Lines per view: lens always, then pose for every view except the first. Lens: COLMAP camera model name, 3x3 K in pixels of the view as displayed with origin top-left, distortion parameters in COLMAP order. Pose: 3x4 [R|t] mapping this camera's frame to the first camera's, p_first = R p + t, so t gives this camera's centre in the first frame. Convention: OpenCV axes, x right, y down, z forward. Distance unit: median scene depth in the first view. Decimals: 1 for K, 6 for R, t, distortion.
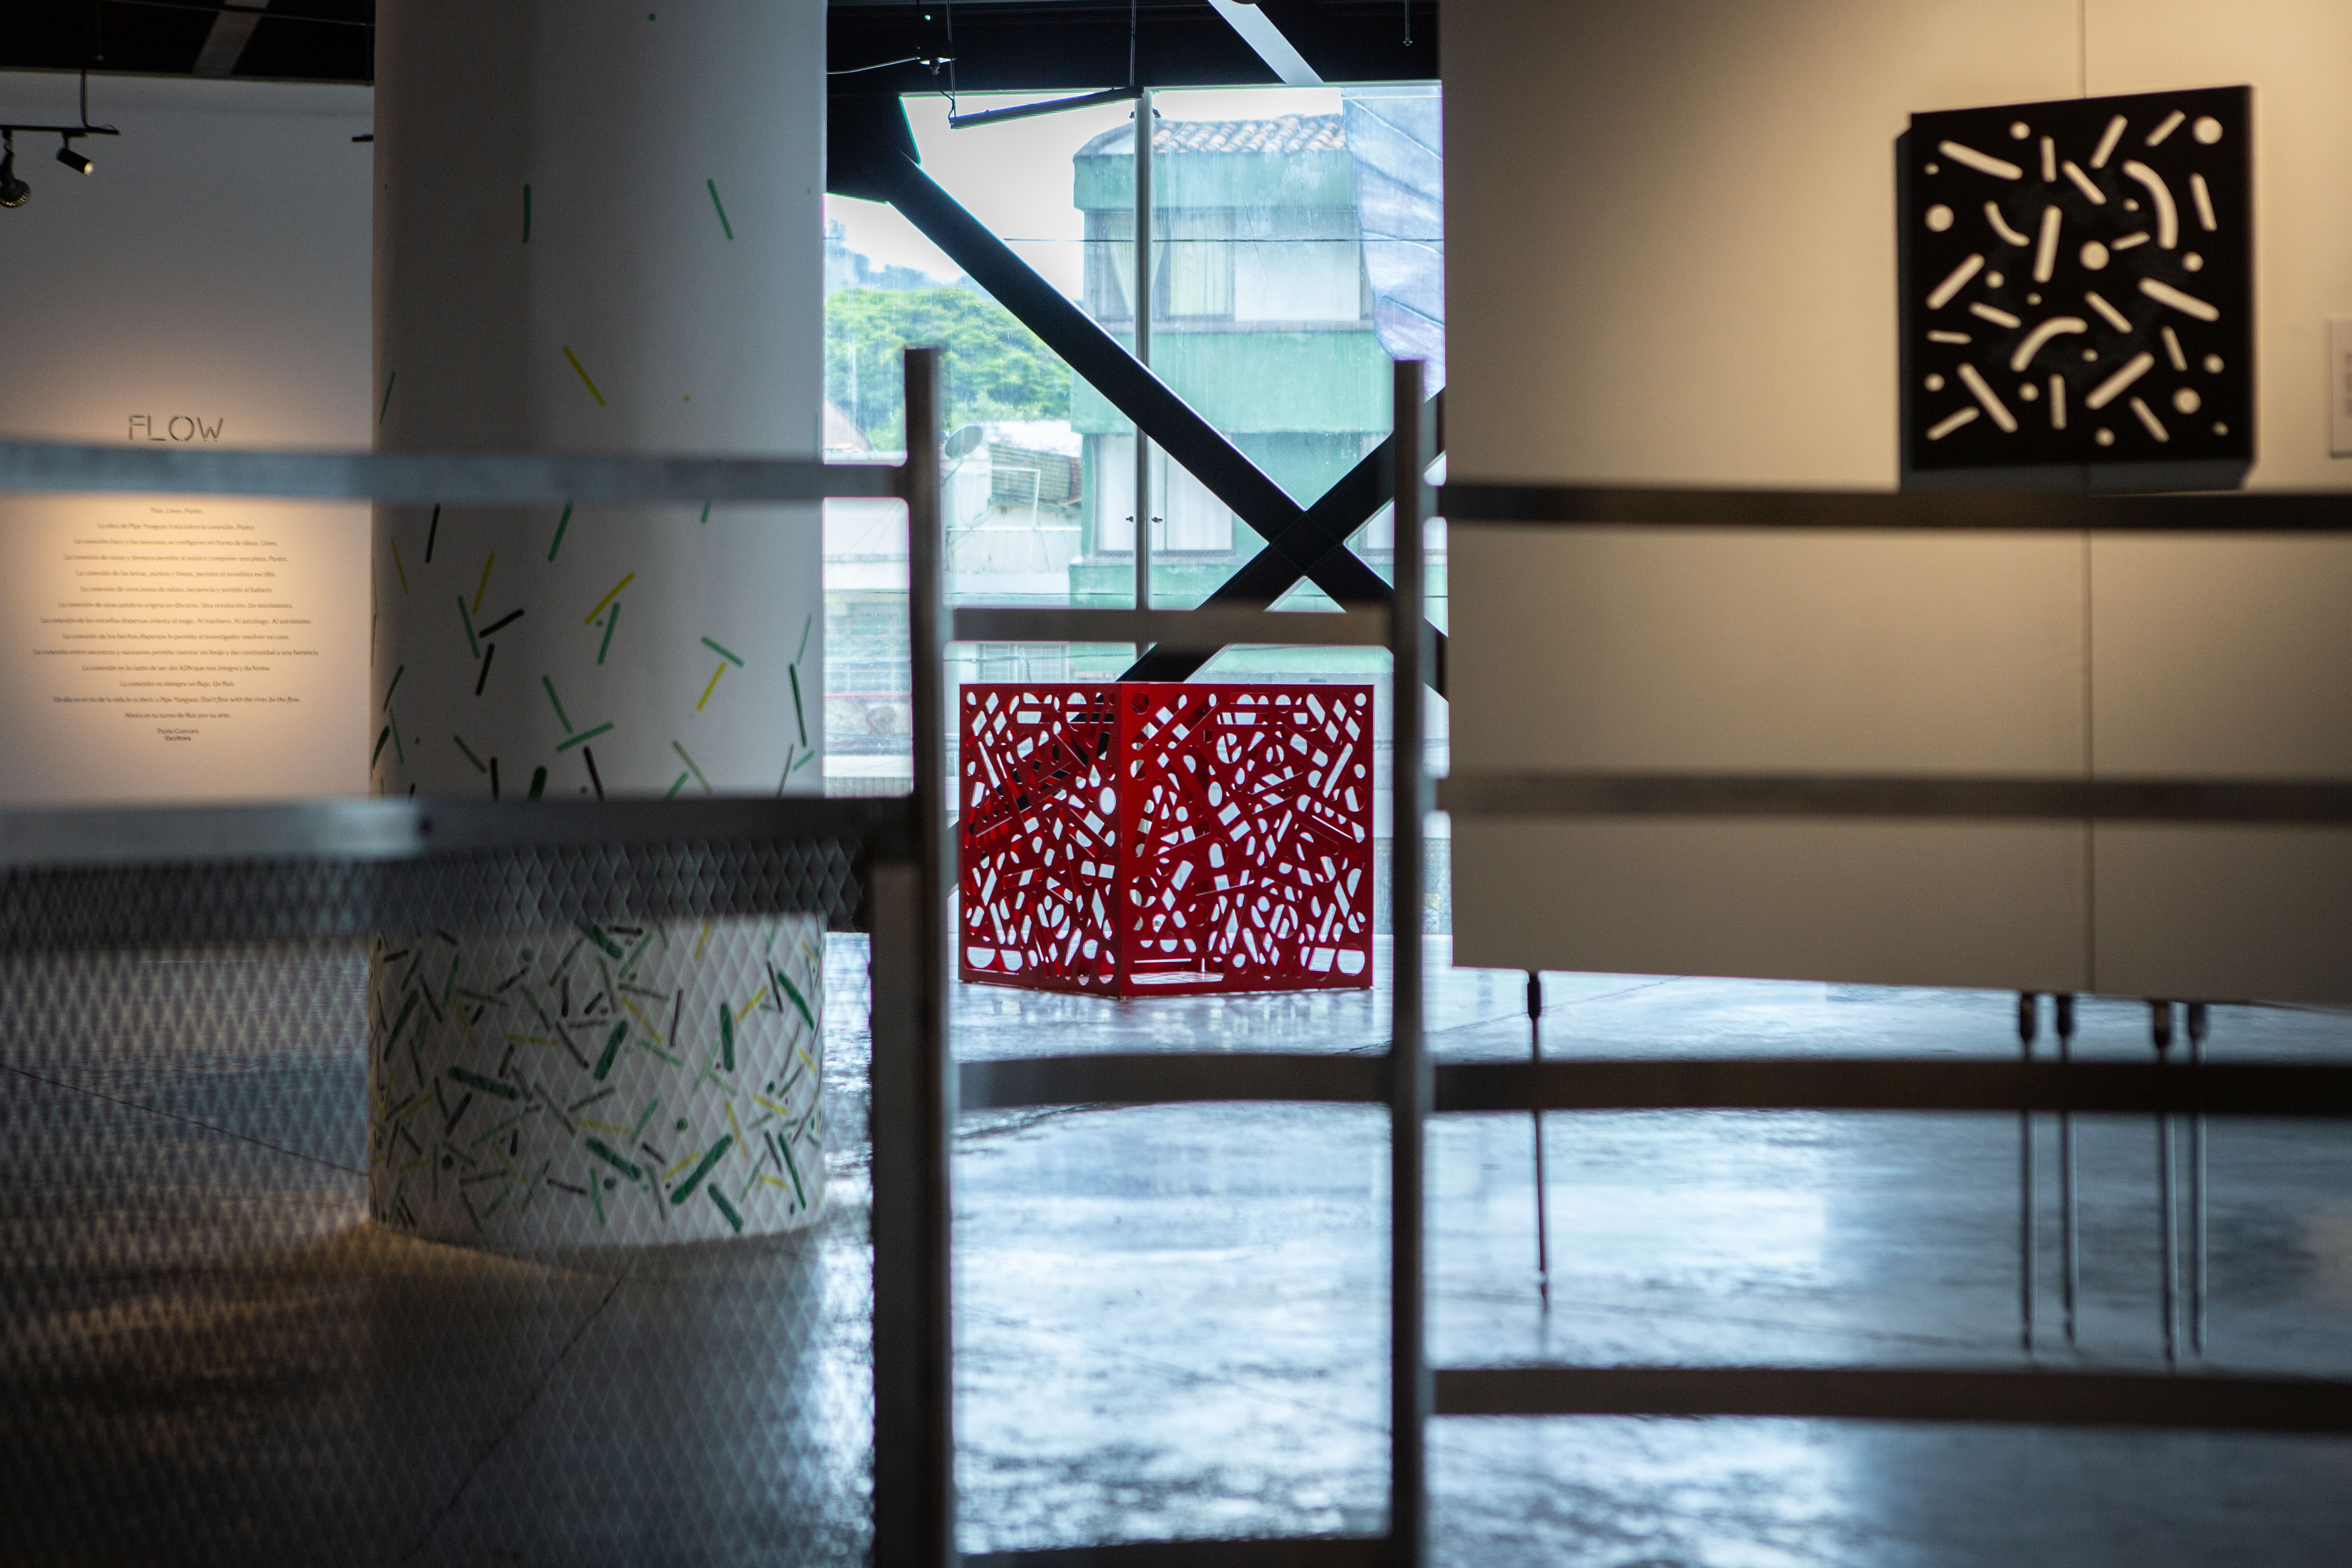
lens RADIAL K [[4256.5, 0, 1175.2], [0, 4256.5, 784.2], [0, 0, 1]] dist [-0.066141, 0.000000]
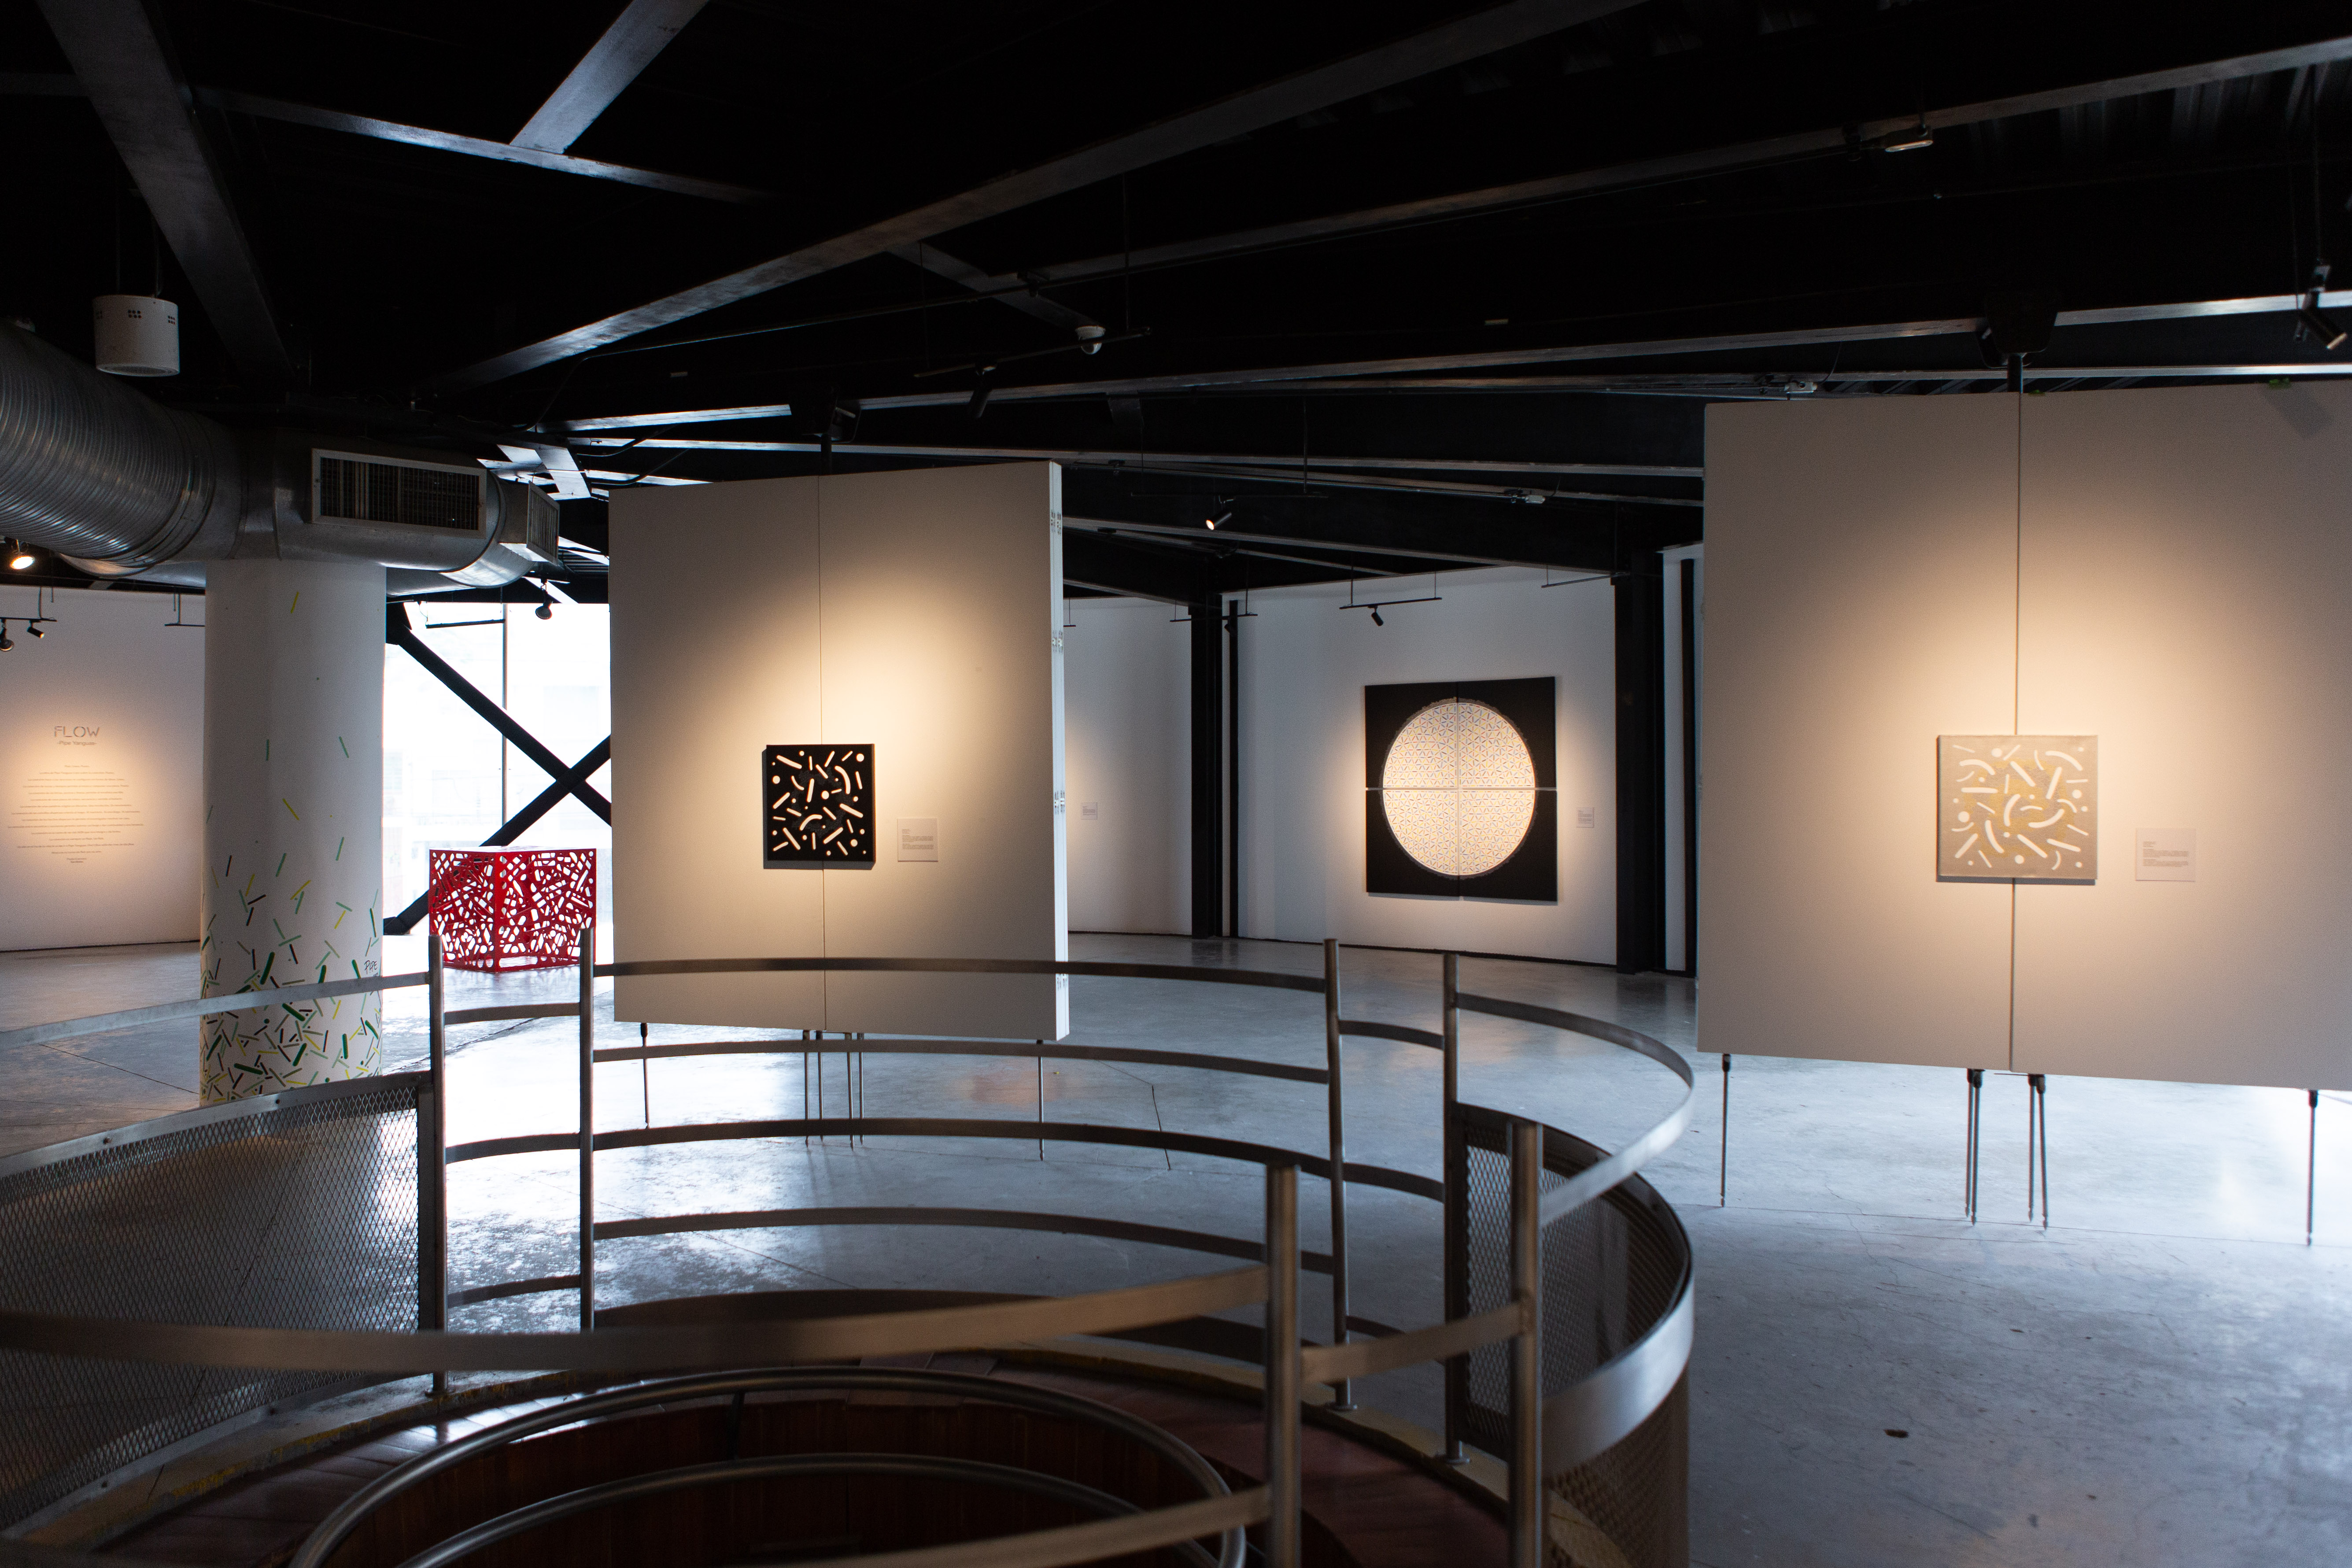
lens RADIAL K [[1716.5, 0, 1109.8], [0, 1716.5, 741.6], [0, 0, 1]] dist [-0.019903, 0.001766]
pose [[0.945374, 0.001076, 0.325987, 0.002221], [0.009571, 0.999472, -0.031057, -0.115238], [-0.325848, 0.032480, 0.944864, -0.252515]]
